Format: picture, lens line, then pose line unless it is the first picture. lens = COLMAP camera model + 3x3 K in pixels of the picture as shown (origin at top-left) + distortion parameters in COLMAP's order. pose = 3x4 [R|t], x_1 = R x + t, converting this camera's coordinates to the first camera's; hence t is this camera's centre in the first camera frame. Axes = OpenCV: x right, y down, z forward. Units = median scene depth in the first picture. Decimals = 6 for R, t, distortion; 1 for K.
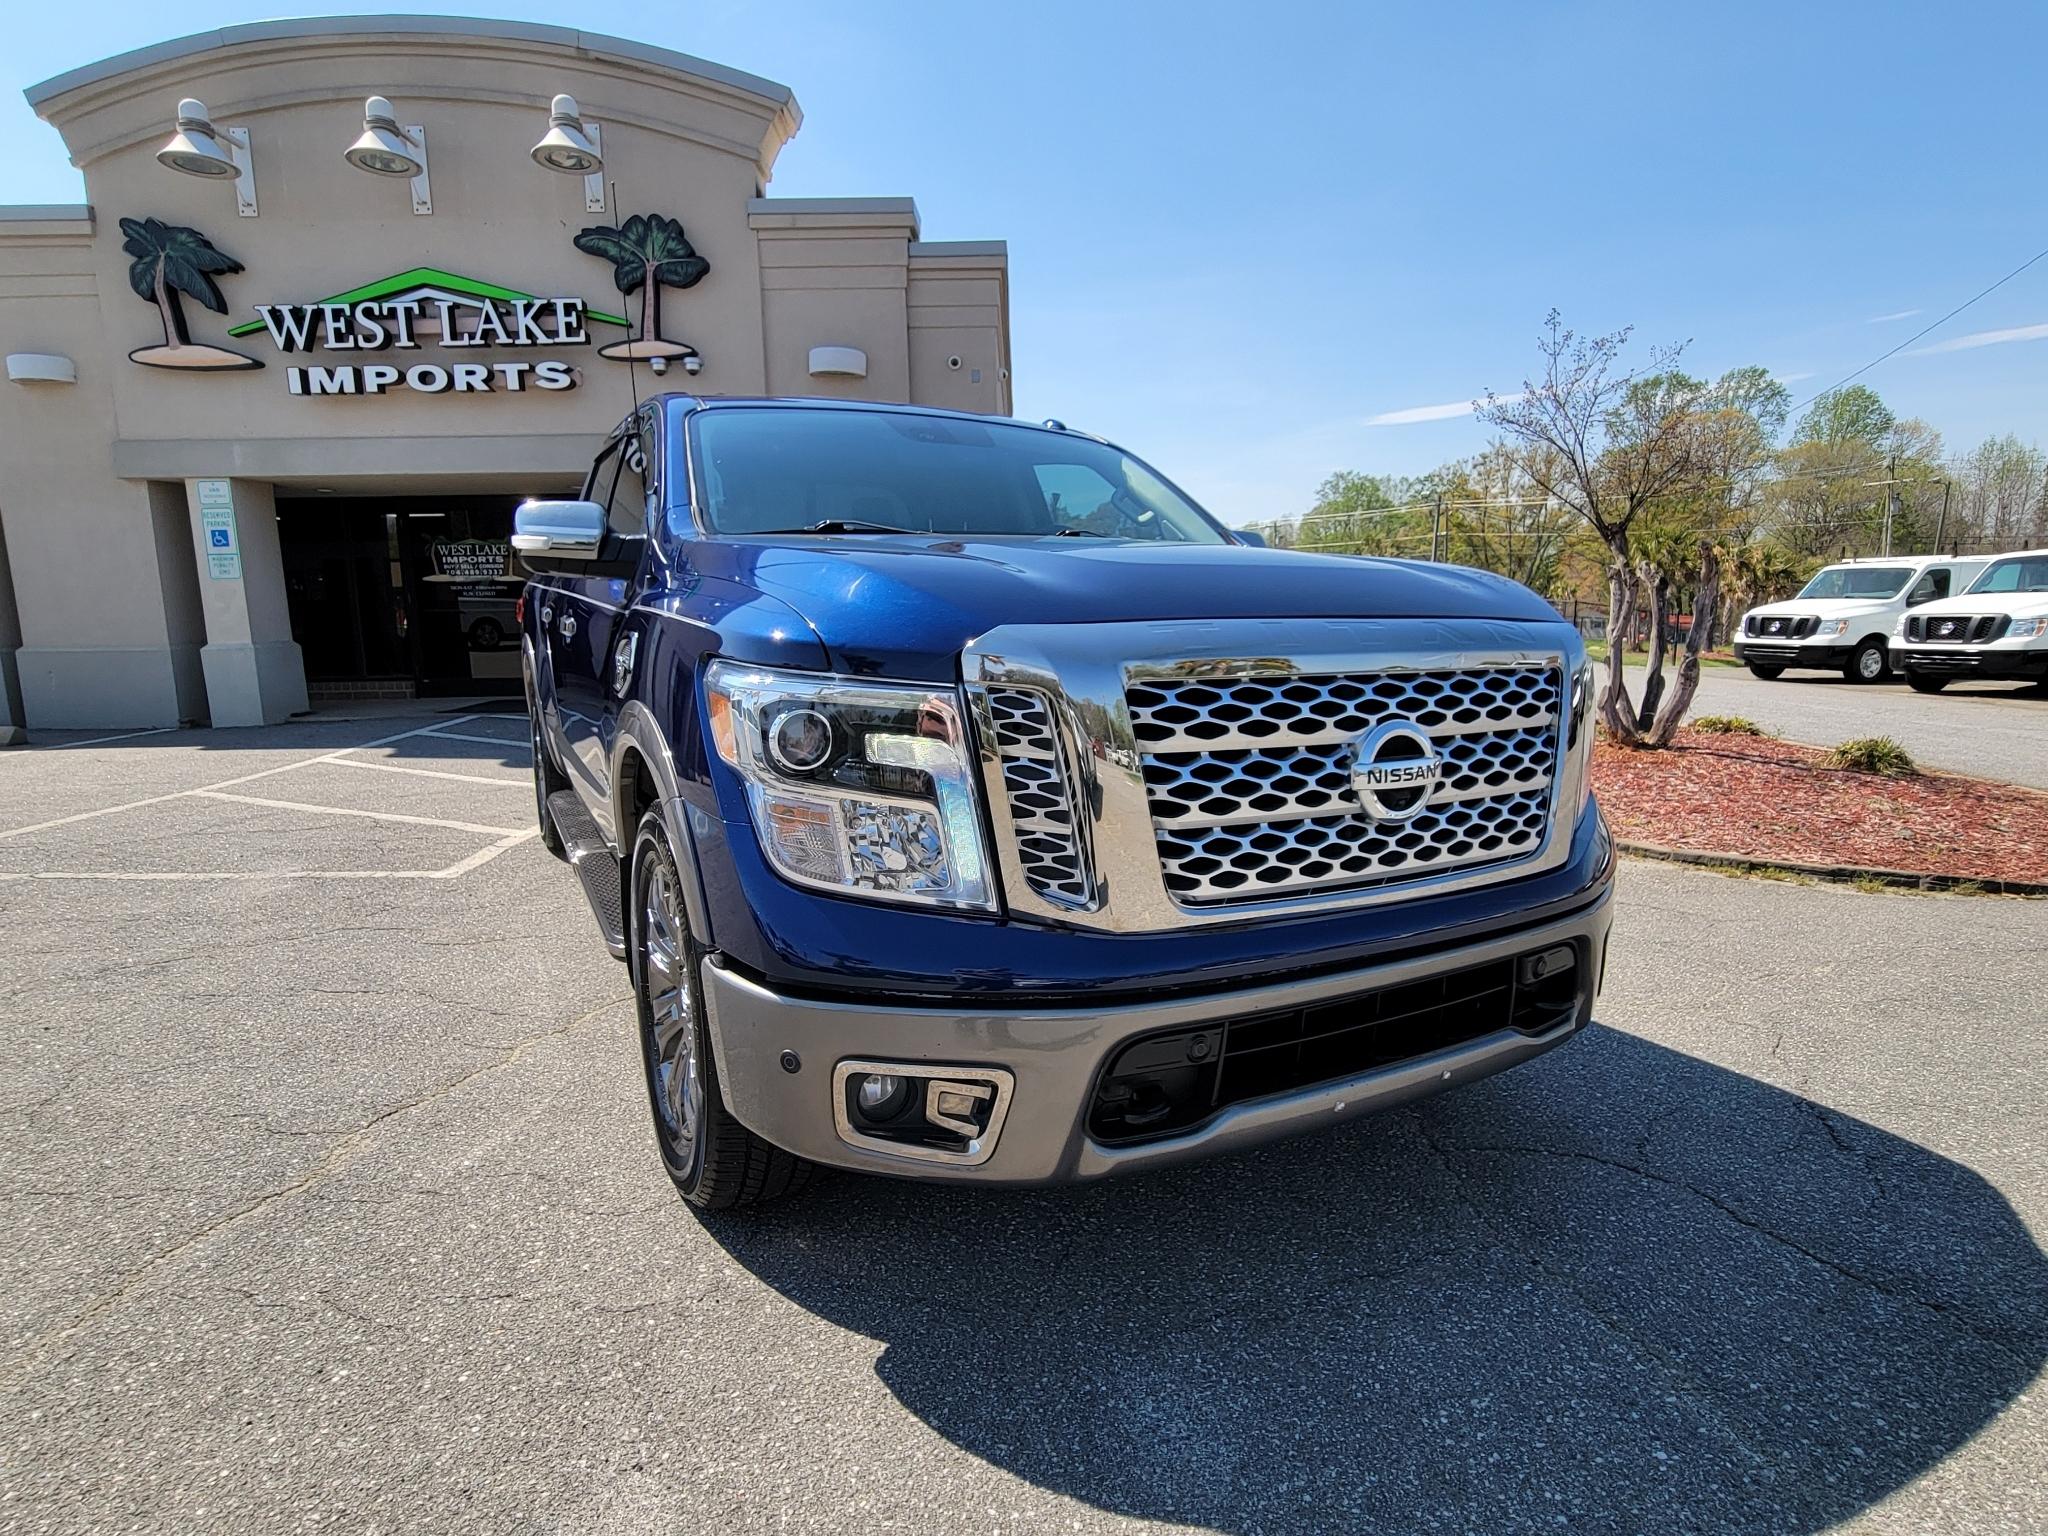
lens RADIAL K [[1061.6, 0, 1026.8], [0, 1061.6, 776.9], [0, 0, 1]] dist [0.001817, 0.000331]
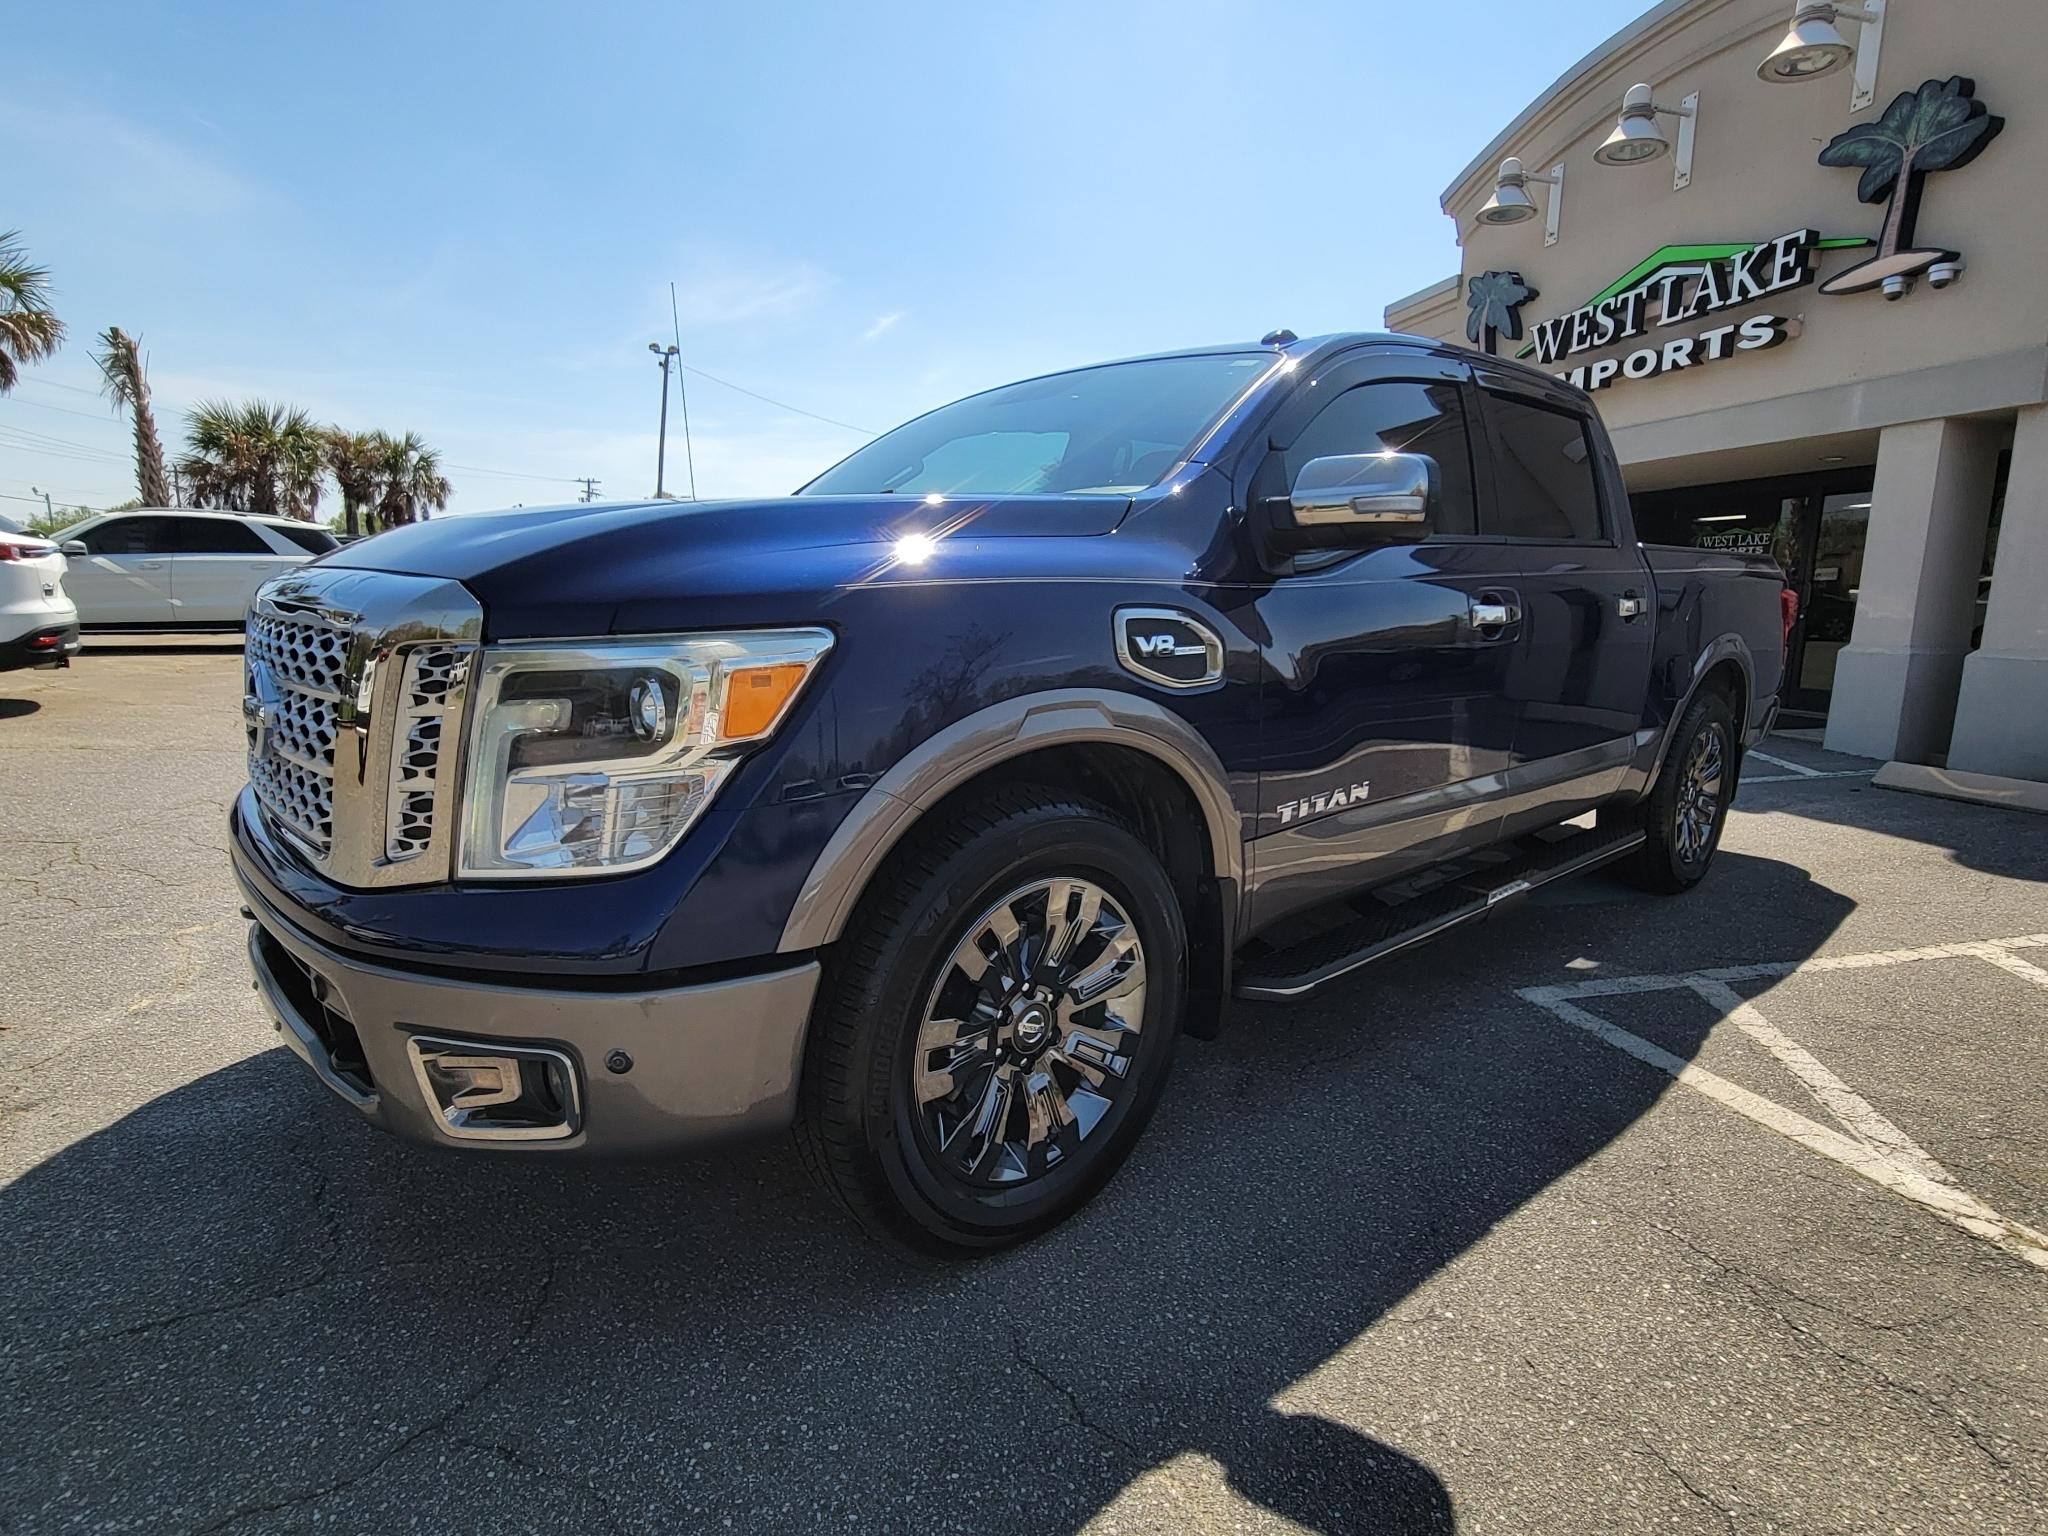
lens RADIAL K [[1077.4, 0, 1042.1], [0, 1077.4, 773.8], [0, 0, 1]] dist [-0.000184, 0.001419]
pose [[0.262052, 0.168956, -0.950149, 0.287827], [-0.174917, 0.976564, 0.125411, -0.038923], [0.949069, 0.133332, 0.285464, 0.254086]]
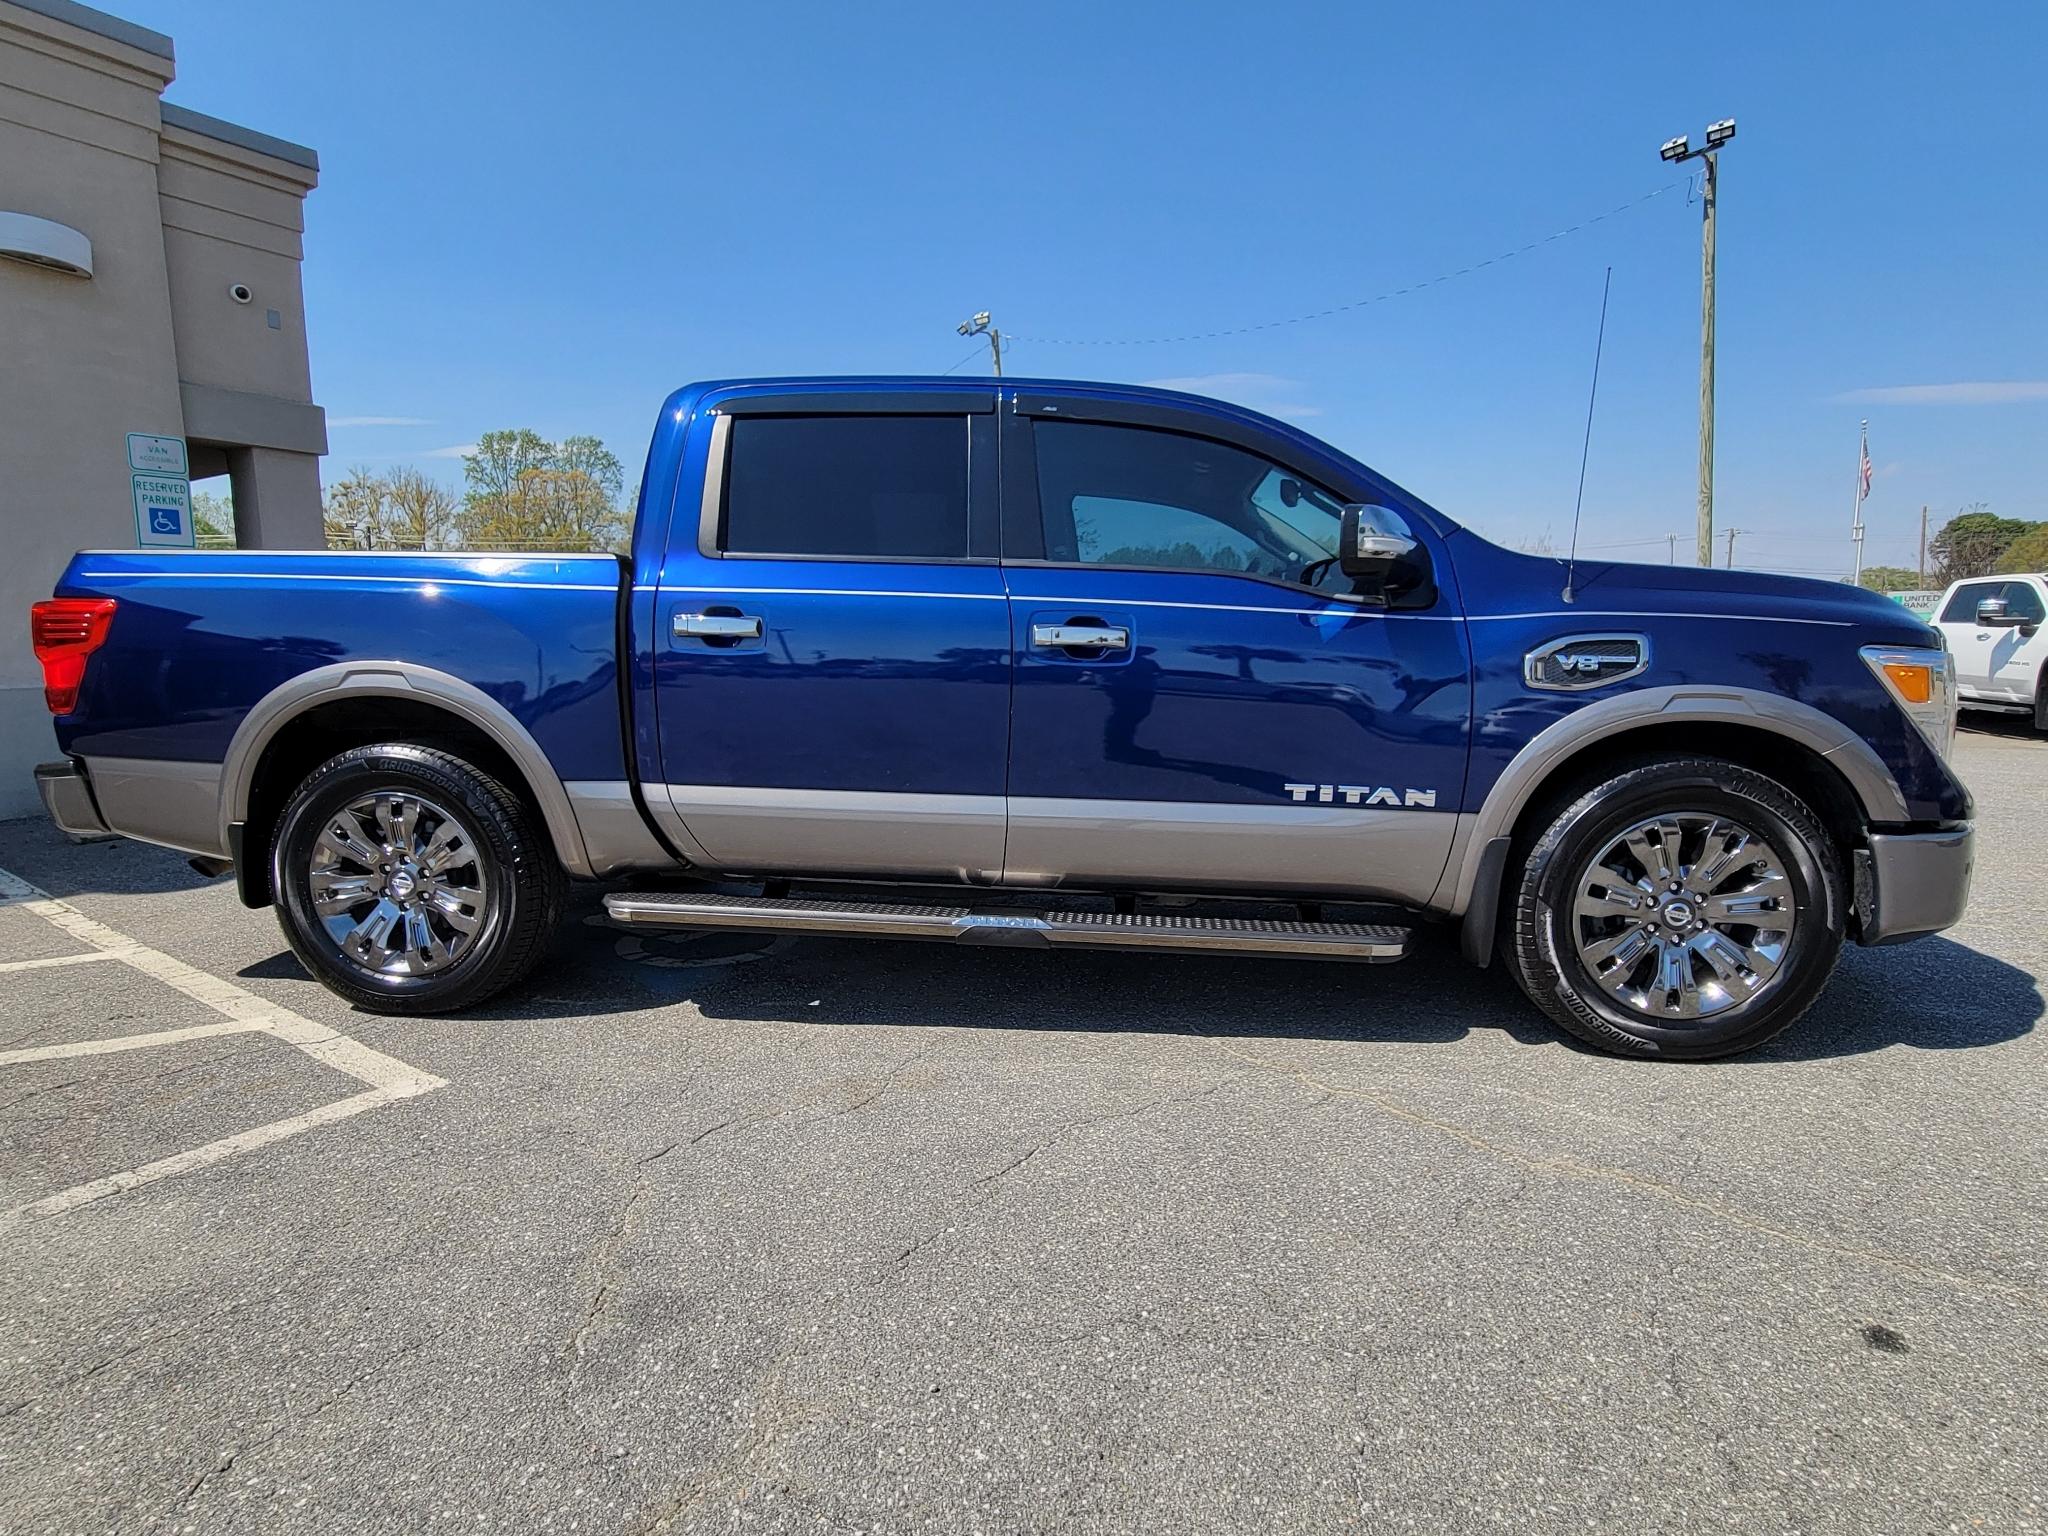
lens RADIAL K [[1076.0, 0, 1033.8], [0, 1076.0, 775.5], [0, 0, 1]] dist [-0.001741, -0.000395]
pose [[0.558741, -0.094957, 0.823888, -0.409711], [0.130206, 0.991148, 0.025933, -0.021839], [-0.819057, 0.092785, 0.566159, 0.198888]]
